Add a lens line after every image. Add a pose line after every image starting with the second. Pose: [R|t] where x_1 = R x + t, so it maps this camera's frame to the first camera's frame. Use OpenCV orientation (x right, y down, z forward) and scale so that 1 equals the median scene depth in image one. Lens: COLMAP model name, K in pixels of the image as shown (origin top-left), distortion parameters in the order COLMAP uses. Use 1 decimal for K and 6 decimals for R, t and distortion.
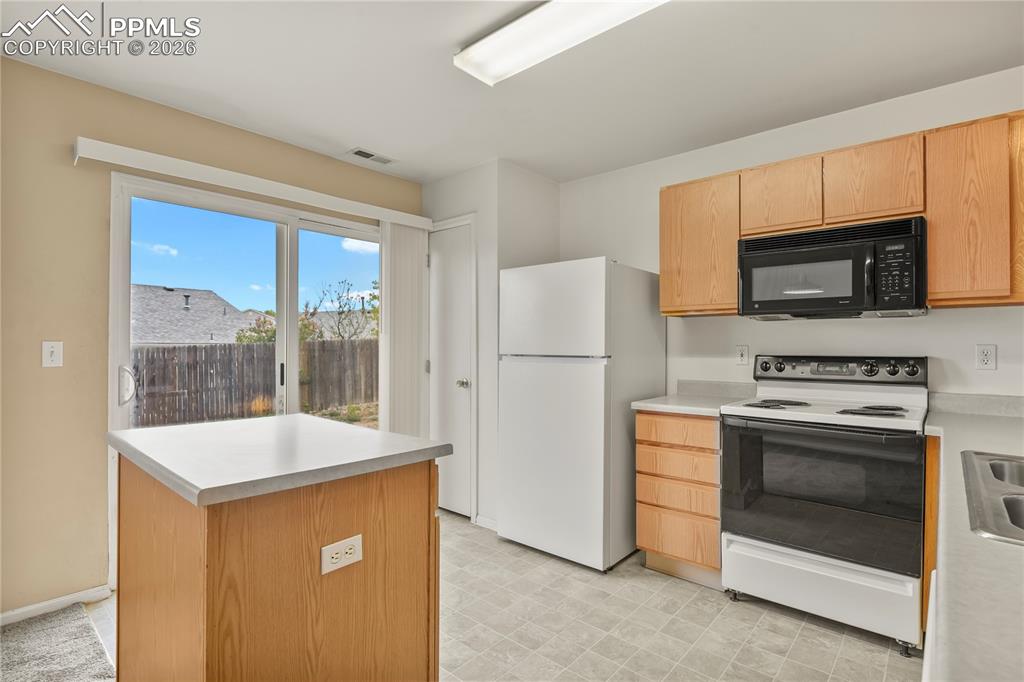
lens RADIAL K [[496.5, 0, 512.7], [0, 496.5, 339.0], [0, 0, 1]] dist [-0.005584, -0.006722]
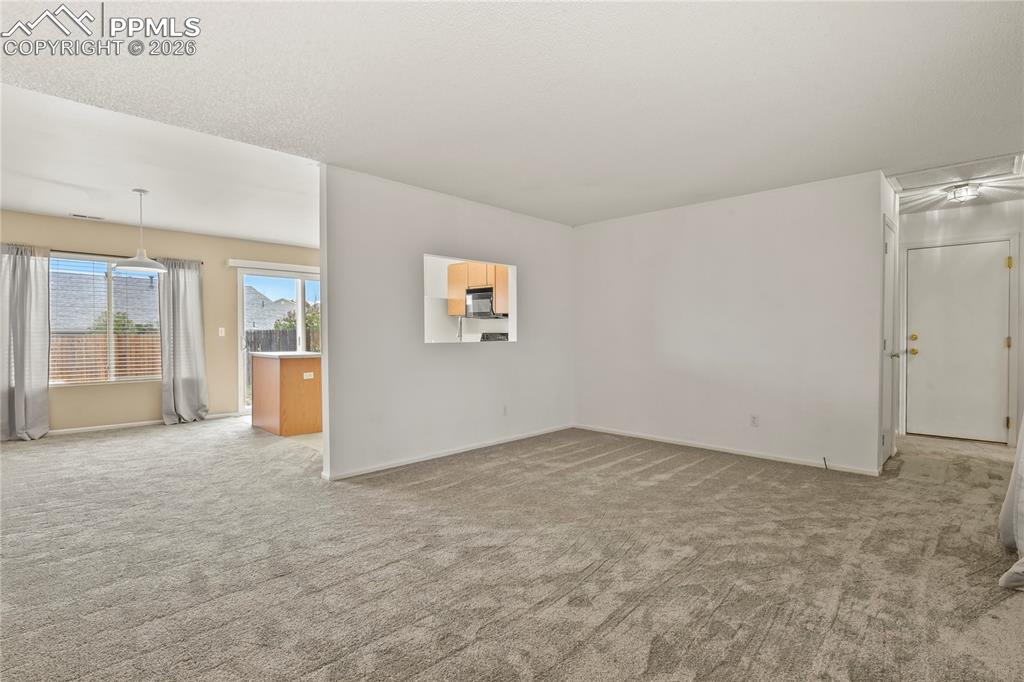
lens RADIAL K [[496.5, 0, 514.9], [0, 496.5, 339.8], [0, 0, 1]] dist [-0.005584, -0.006722]
pose [[0.998820, -0.001440, -0.048548, 0.825810], [0.002824, 0.999591, 0.028448, -0.001075], [0.048487, -0.028552, 0.998416, -1.599142]]
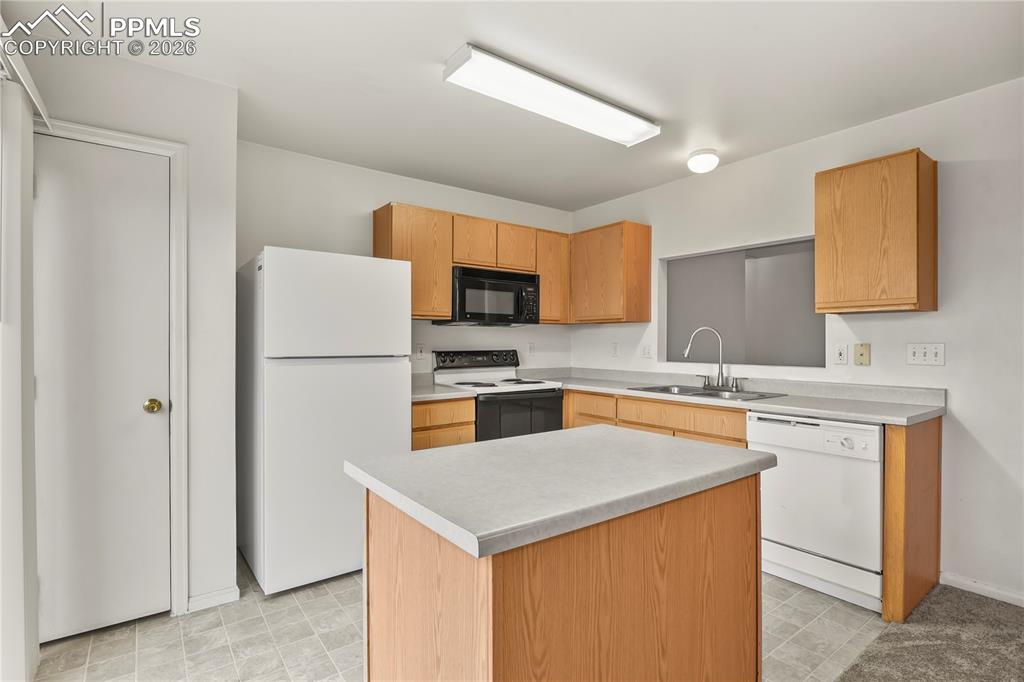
lens RADIAL K [[496.5, 0, 516.5], [0, 496.5, 342.2], [0, 0, 1]] dist [-0.005584, -0.006722]
pose [[0.197727, -0.004097, 0.980249, -0.822921], [-0.012326, 0.999902, 0.006666, -0.003168], [-0.980180, -0.013401, 0.197657, 0.565558]]
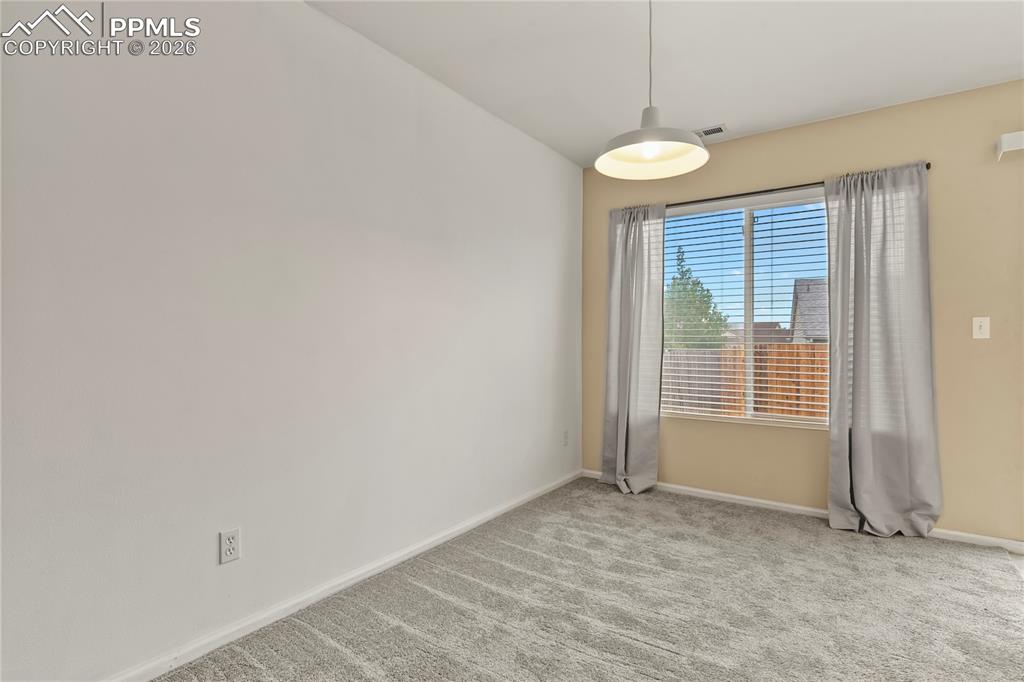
lens RADIAL K [[496.5, 0, 518.2], [0, 496.5, 344.2], [0, 0, 1]] dist [-0.005584, -0.006722]
pose [[0.112695, 0.001783, -0.993628, 0.092045], [0.011405, 0.999930, 0.003088, 0.044896], [0.993564, -0.011680, 0.112667, -0.197611]]
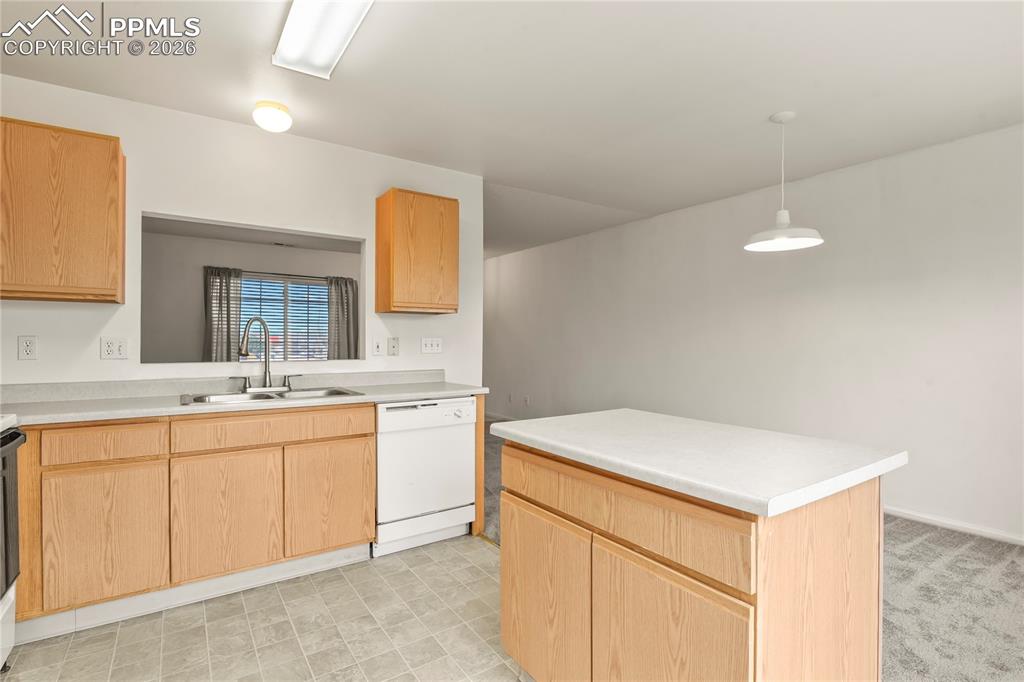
lens RADIAL K [[496.5, 0, 519.2], [0, 496.5, 342.6], [0, 0, 1]] dist [-0.005584, -0.006722]
pose [[-0.971663, -0.006014, 0.236294, -0.261901], [-0.008464, 0.999920, -0.009358, 0.019996], [-0.236219, -0.011093, -0.971637, 1.228941]]
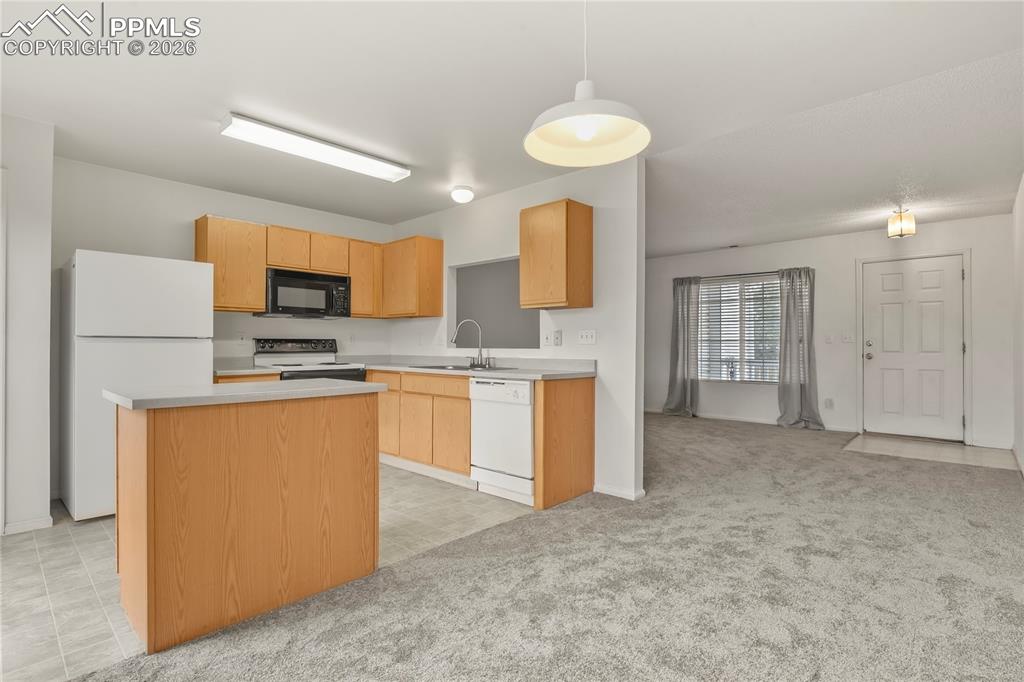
lens RADIAL K [[496.5, 0, 519.5], [0, 496.5, 342.8], [0, 0, 1]] dist [-0.005584, -0.006722]
pose [[0.018511, 0.001765, 0.999827, -1.157297], [-0.014751, 0.999890, -0.001492, 0.039423], [-0.999720, -0.014720, 0.018535, 0.135829]]
